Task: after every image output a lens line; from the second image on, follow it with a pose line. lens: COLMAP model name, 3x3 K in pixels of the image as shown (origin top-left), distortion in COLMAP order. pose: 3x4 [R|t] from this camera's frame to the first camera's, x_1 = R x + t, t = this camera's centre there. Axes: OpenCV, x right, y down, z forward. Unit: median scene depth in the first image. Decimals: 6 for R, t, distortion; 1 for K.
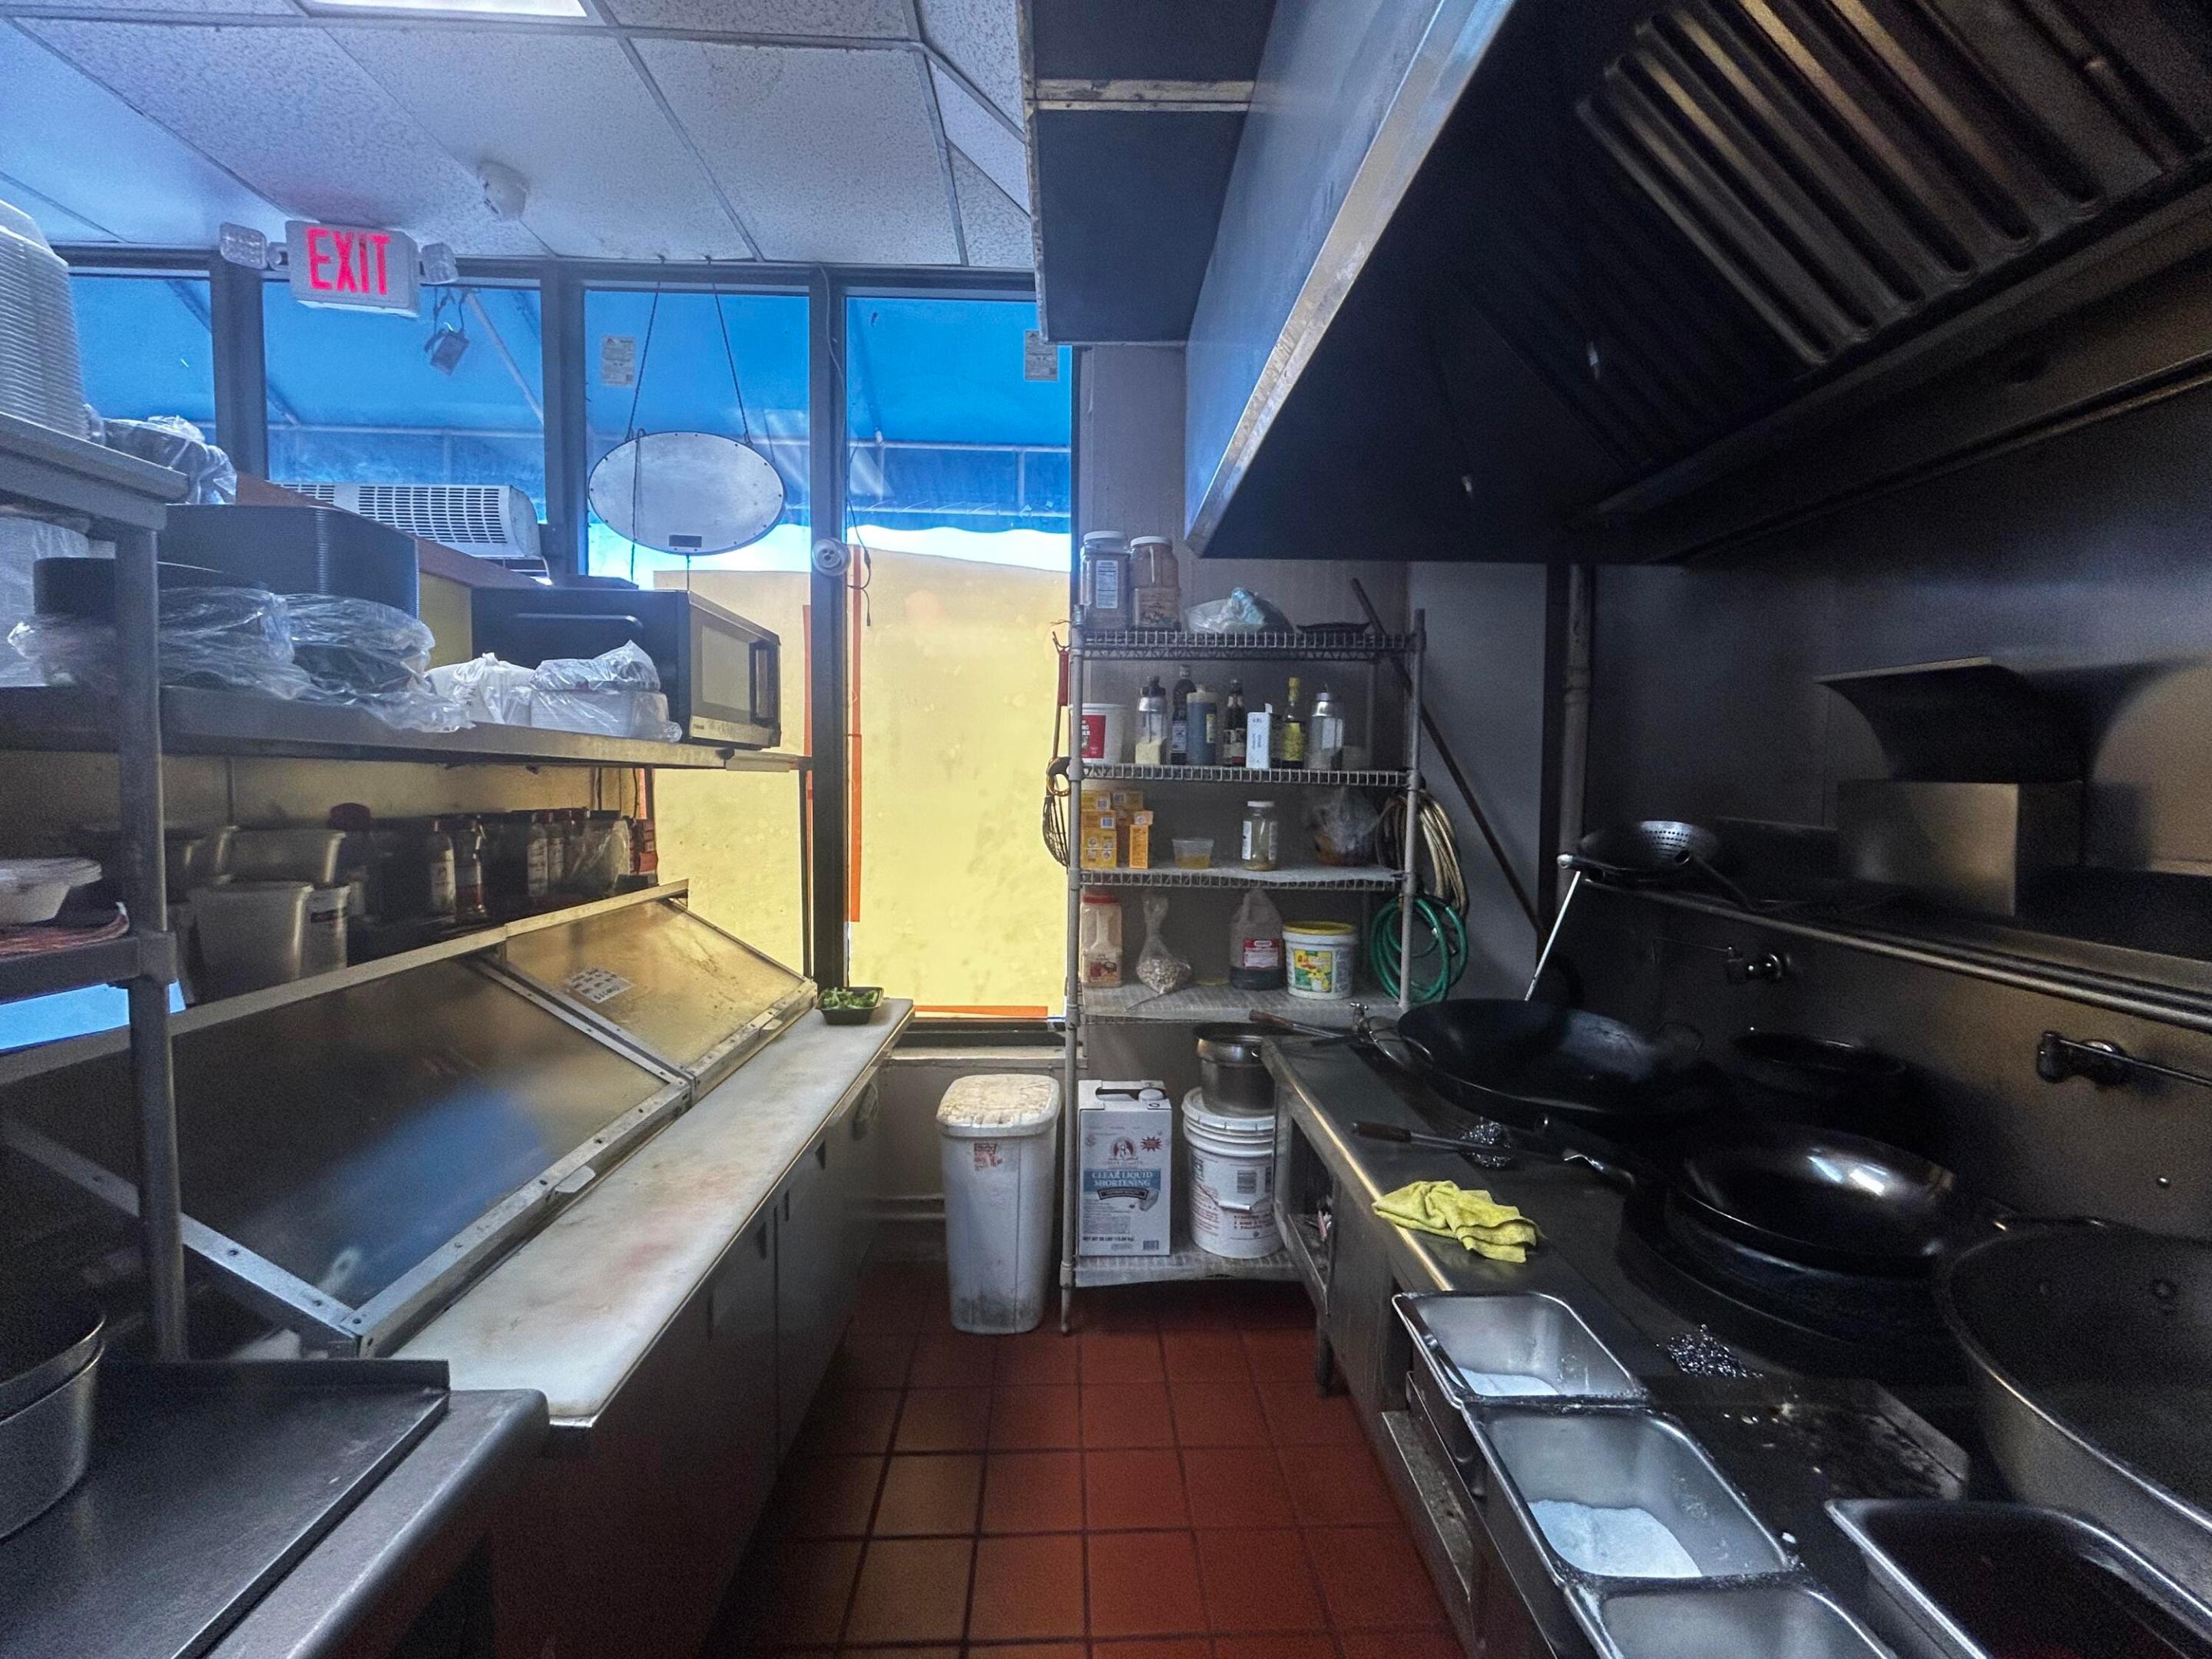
lens RADIAL K [[893.3, 0, 1105.2], [0, 893.3, 823.0], [0, 0, 1]] dist [0.002956, -0.001737]
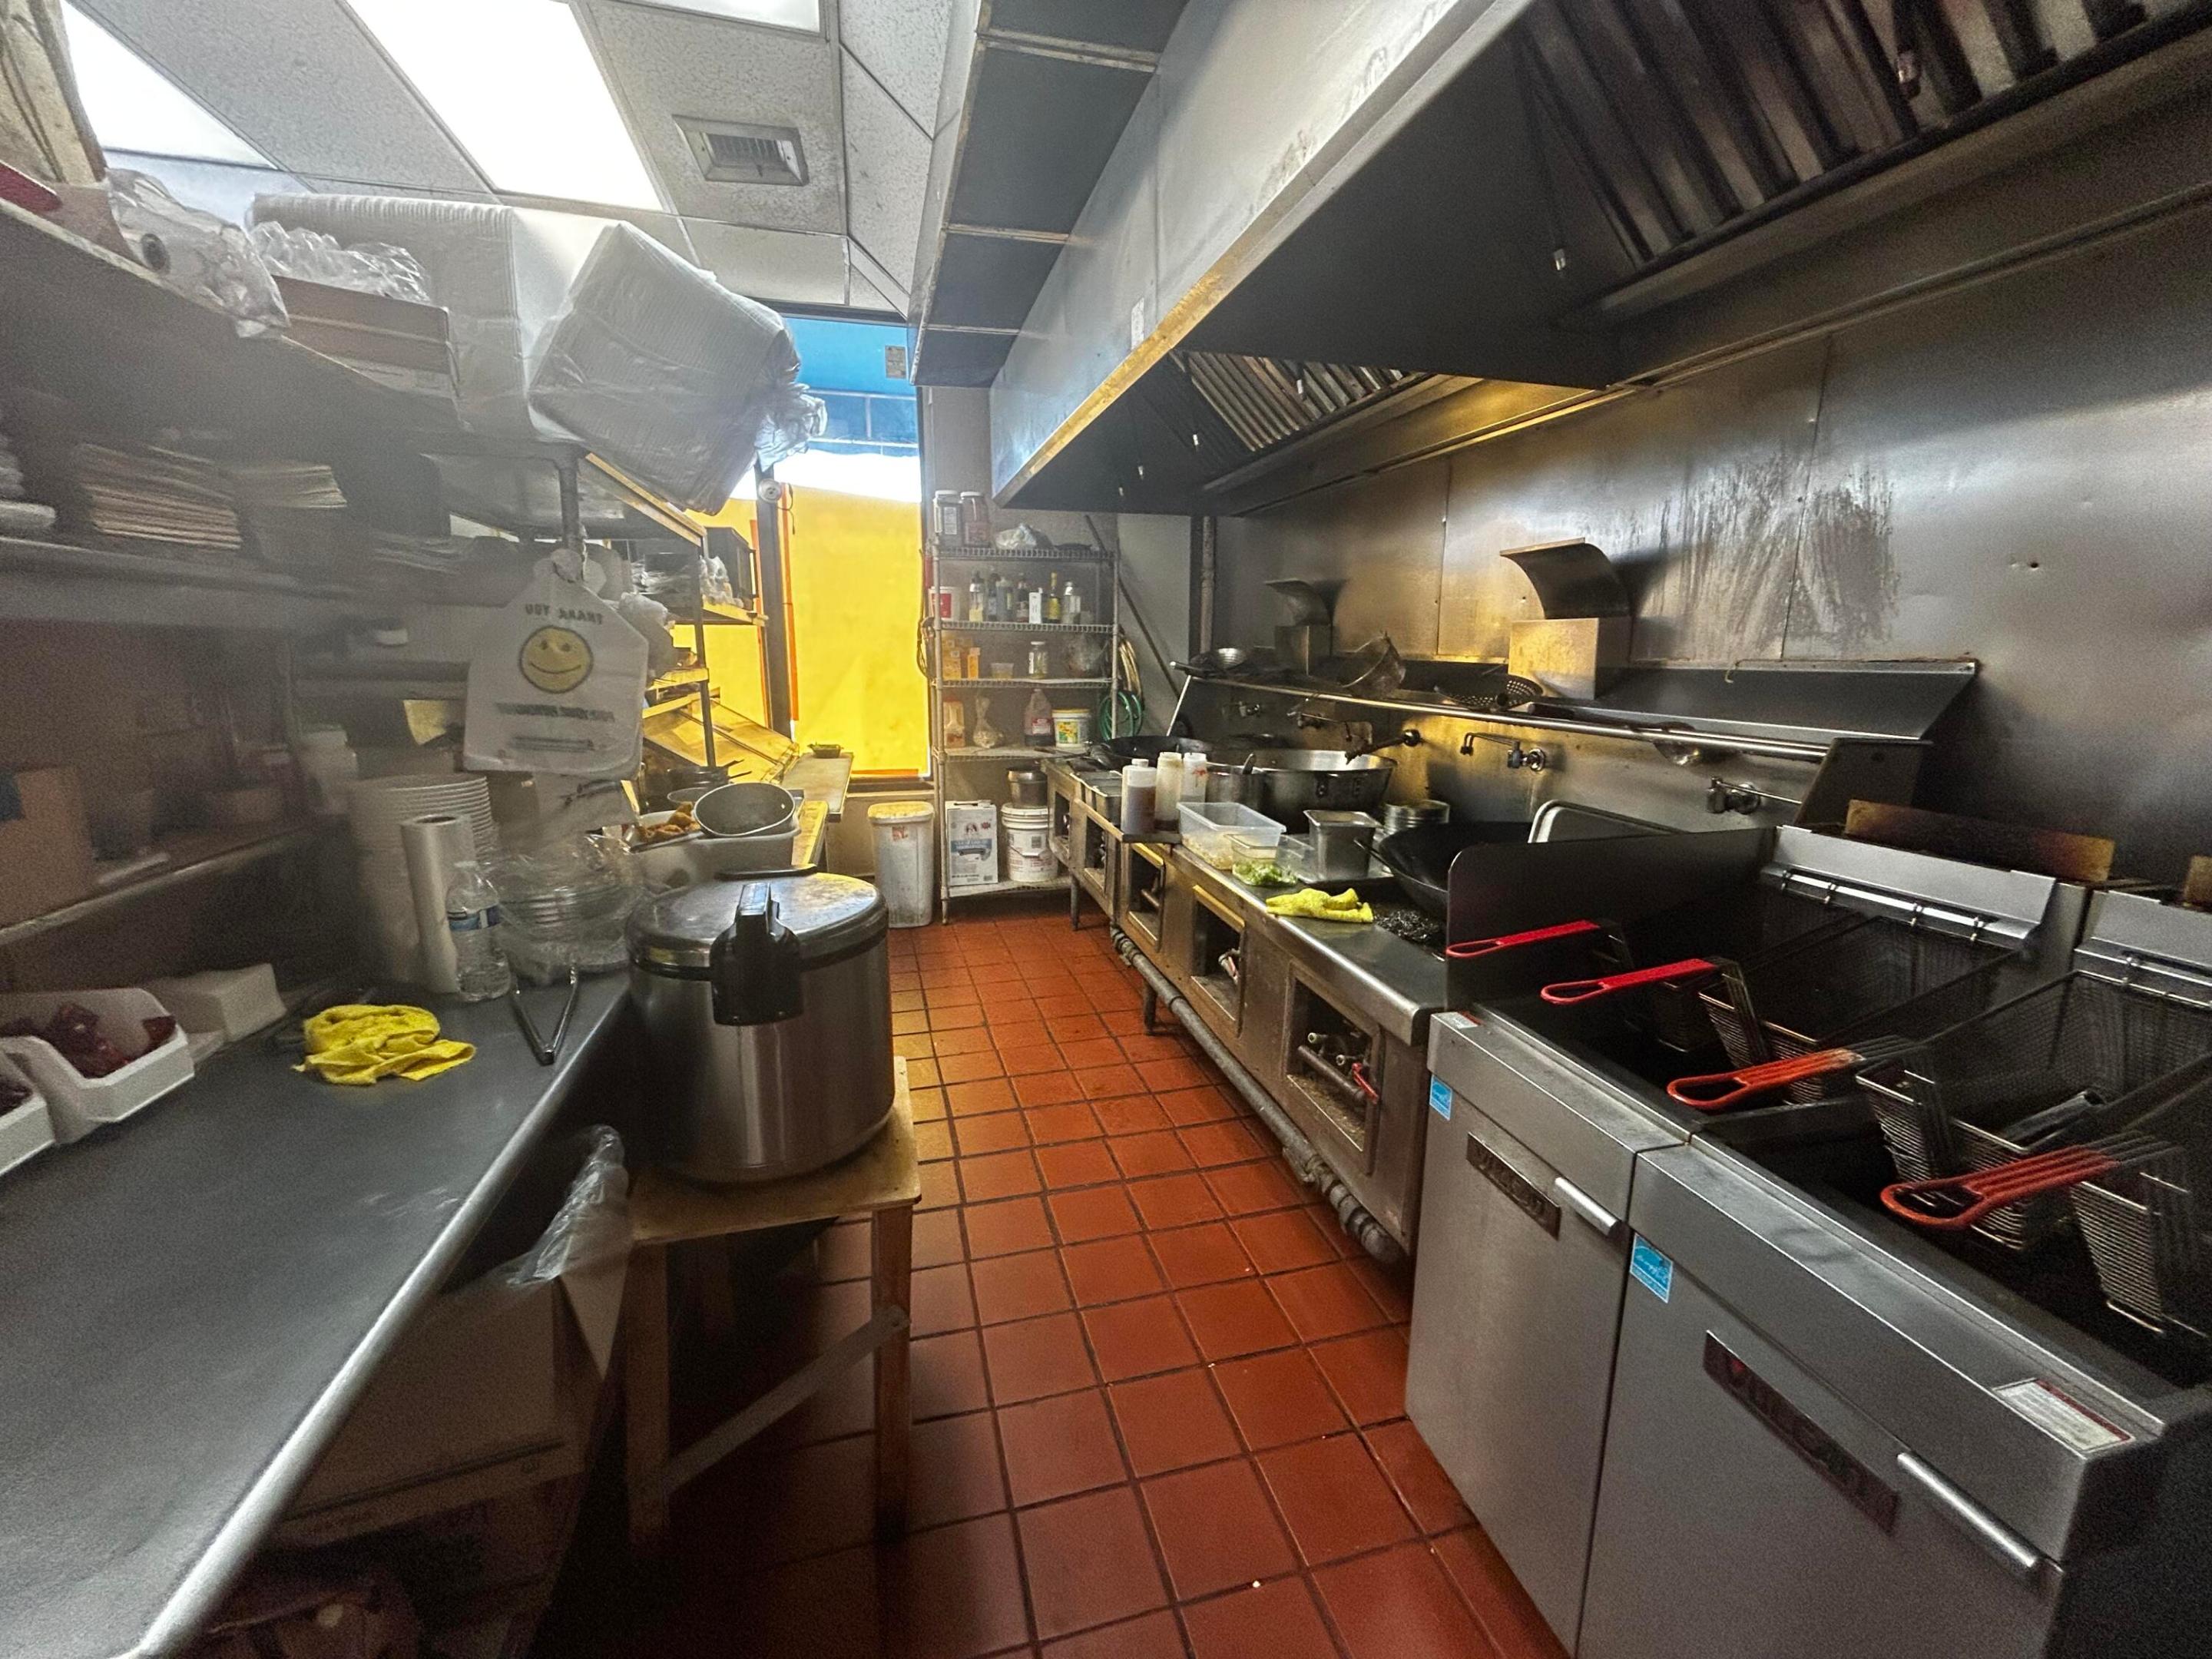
lens RADIAL K [[899.5, 0, 1111.1], [0, 899.5, 820.0], [0, 0, 1]] dist [-0.001389, 0.000096]
pose [[0.973358, -0.051307, 0.223476, -0.116043], [0.018617, 0.989109, 0.146002, 0.073495], [-0.228533, -0.137952, 0.963713, -0.898340]]
